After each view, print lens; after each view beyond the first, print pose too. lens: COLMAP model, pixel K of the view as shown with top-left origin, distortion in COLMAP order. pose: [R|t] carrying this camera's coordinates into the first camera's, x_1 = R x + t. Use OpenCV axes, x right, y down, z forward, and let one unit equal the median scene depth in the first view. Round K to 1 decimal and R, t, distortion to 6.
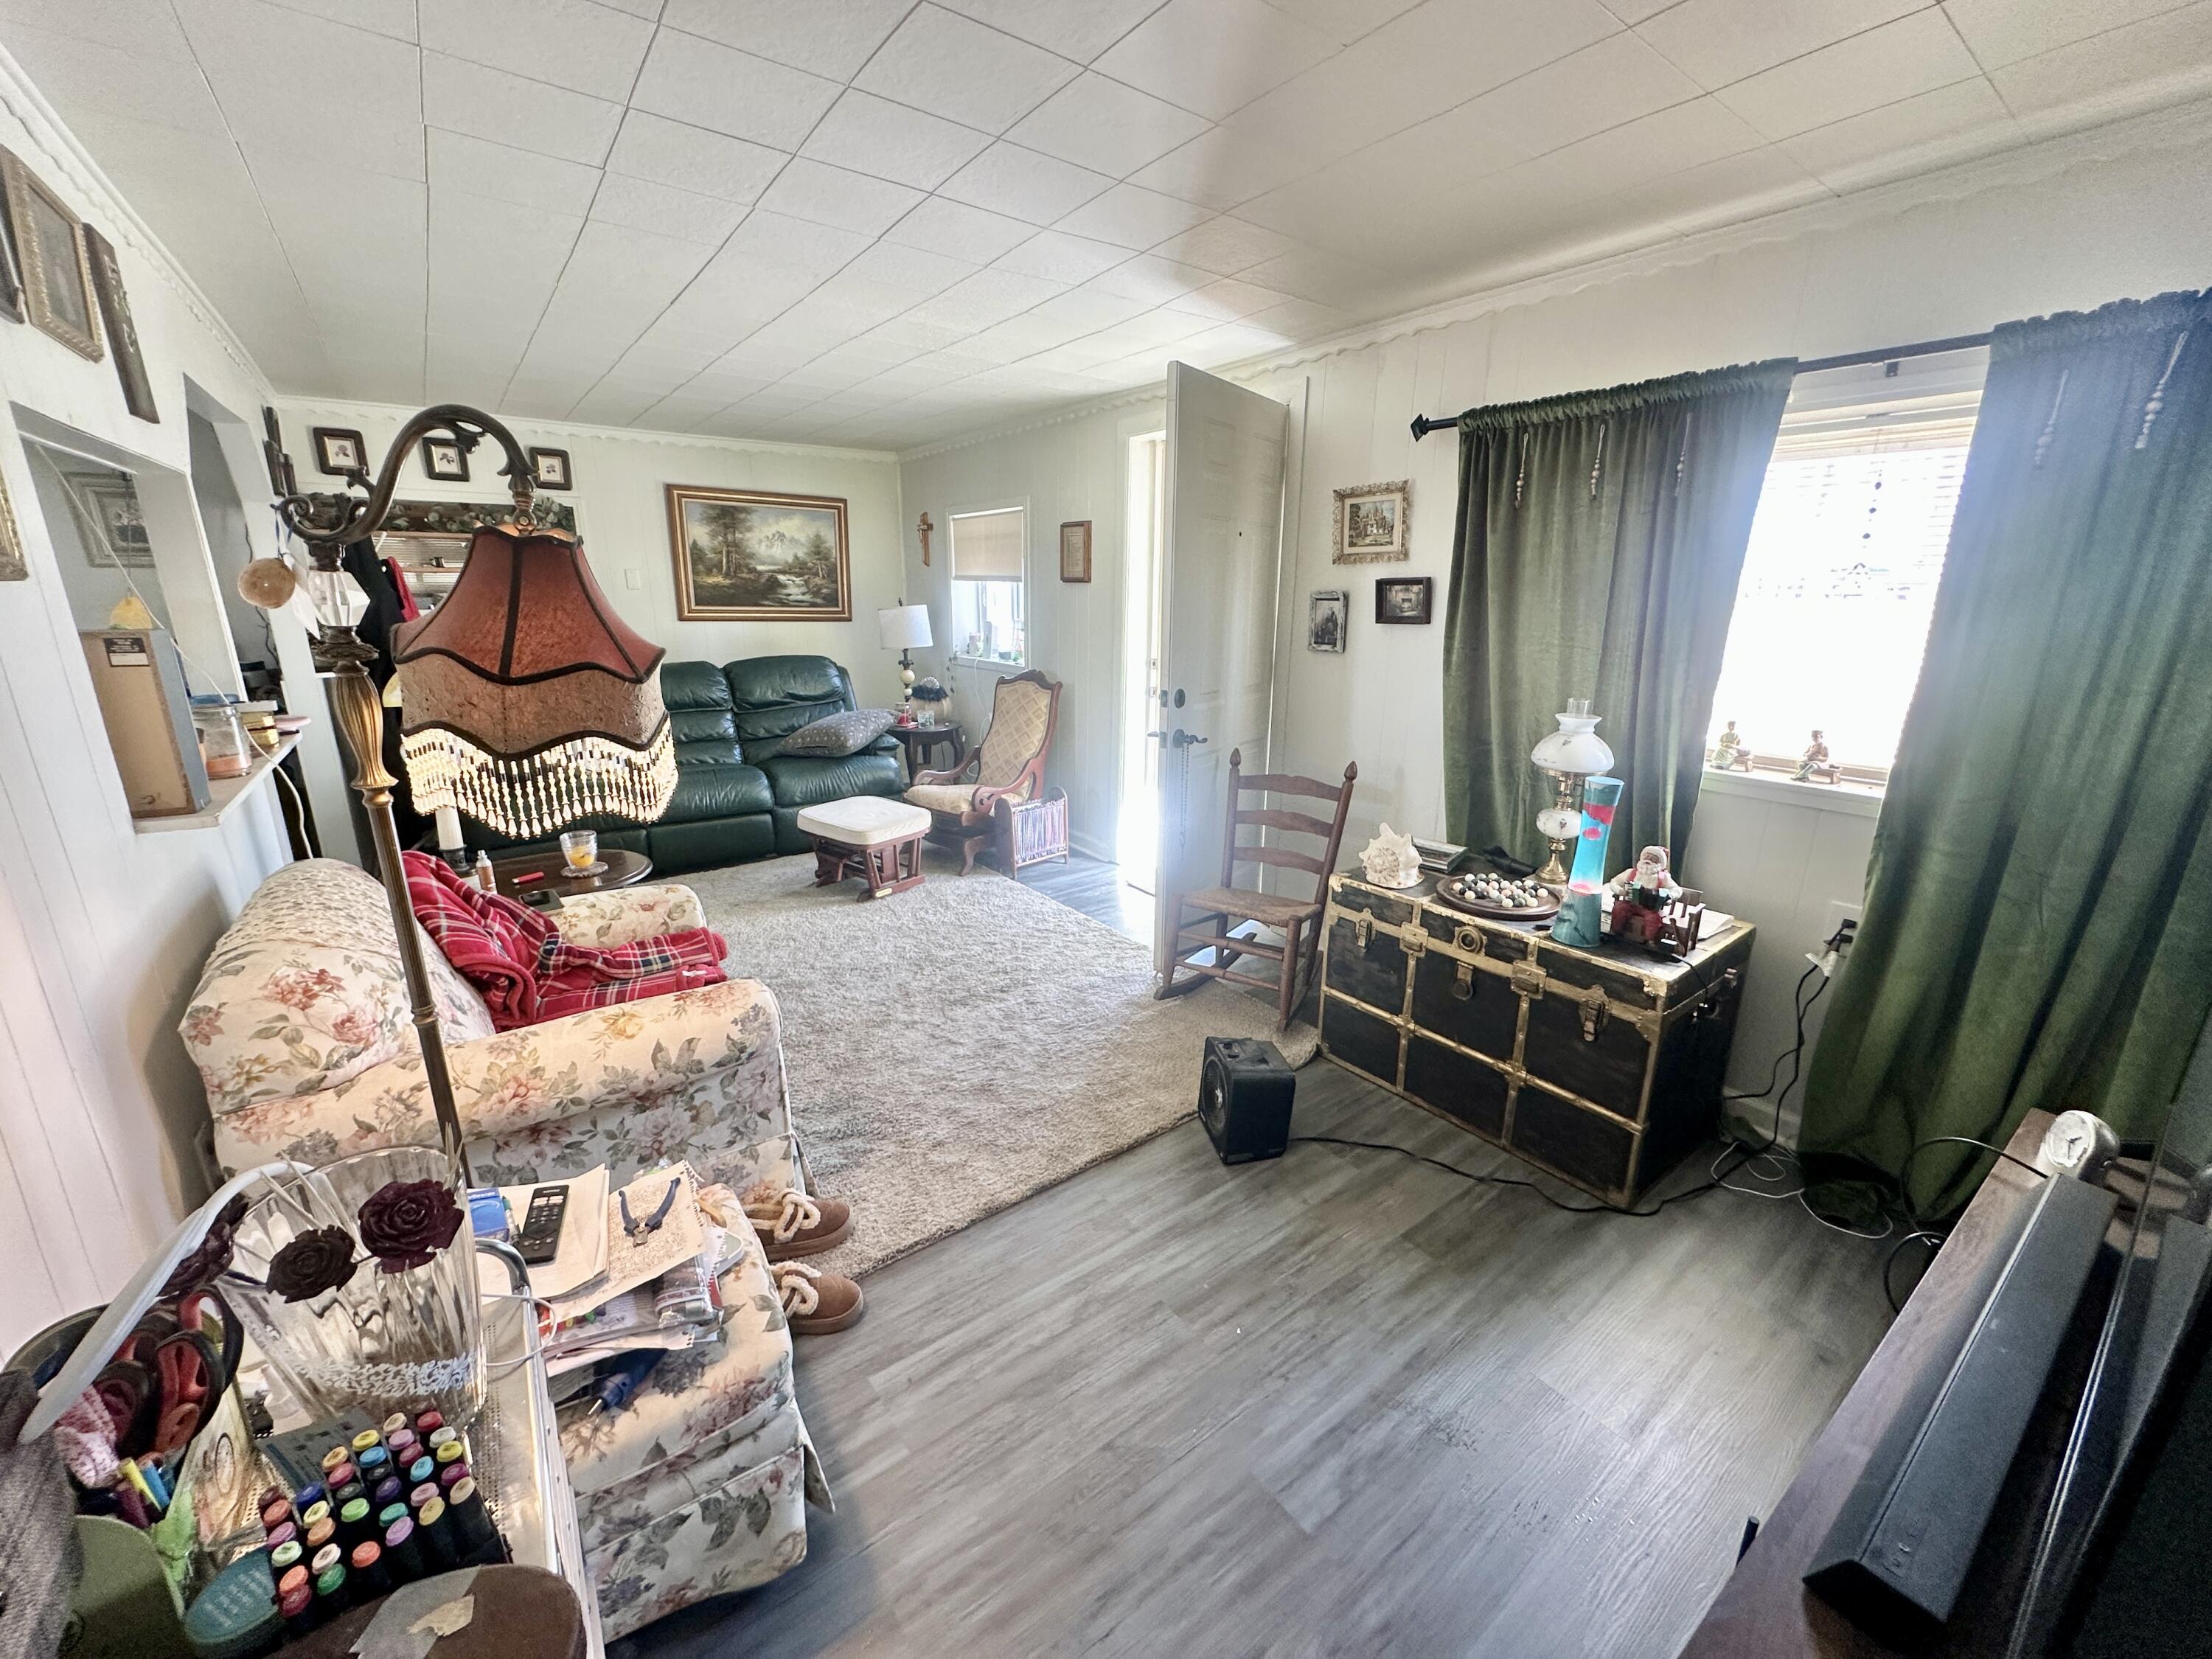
lens RADIAL K [[880.4, 0, 1107.0], [0, 880.4, 831.3], [0, 0, 1]] dist [-0.003808, 0.000263]
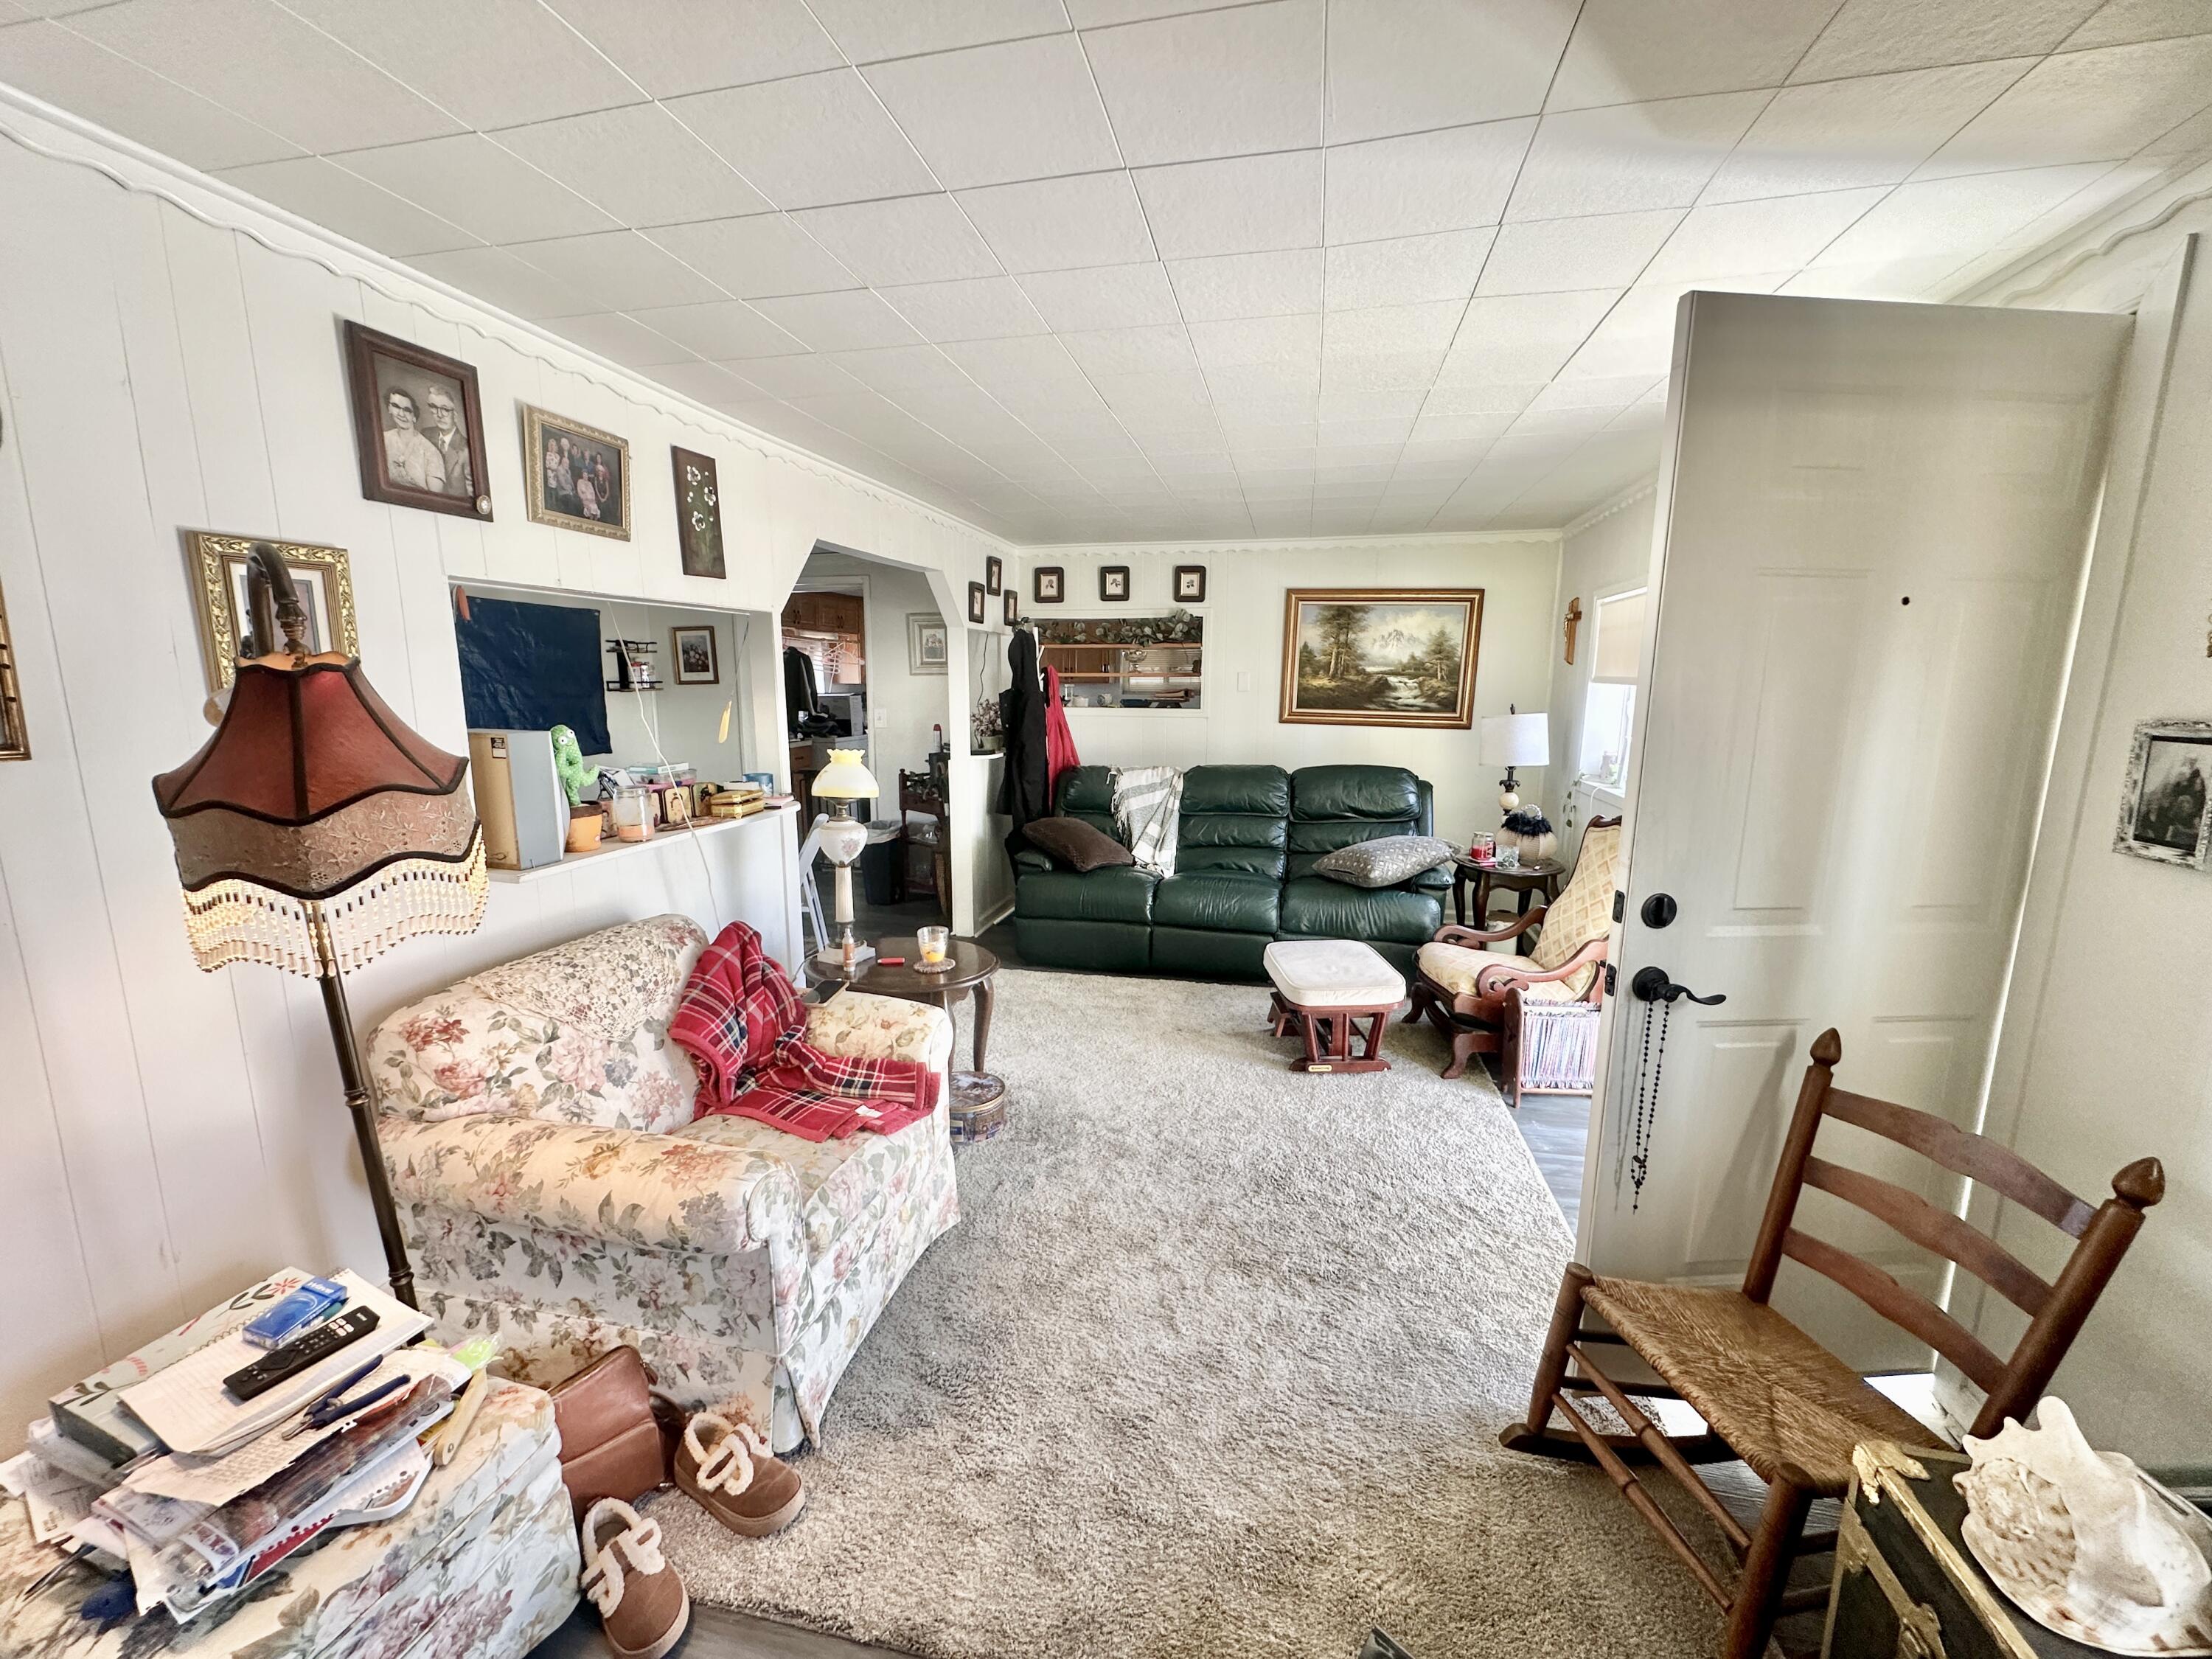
lens RADIAL K [[880.4, 0, 1104.3], [0, 880.4, 830.0], [0, 0, 1]] dist [-0.003808, 0.000263]
pose [[0.650381, 0.125481, -0.749172, 0.165561], [-0.203057, 0.979090, -0.012290, -0.080463], [0.731965, 0.160117, 0.662261, 0.256308]]
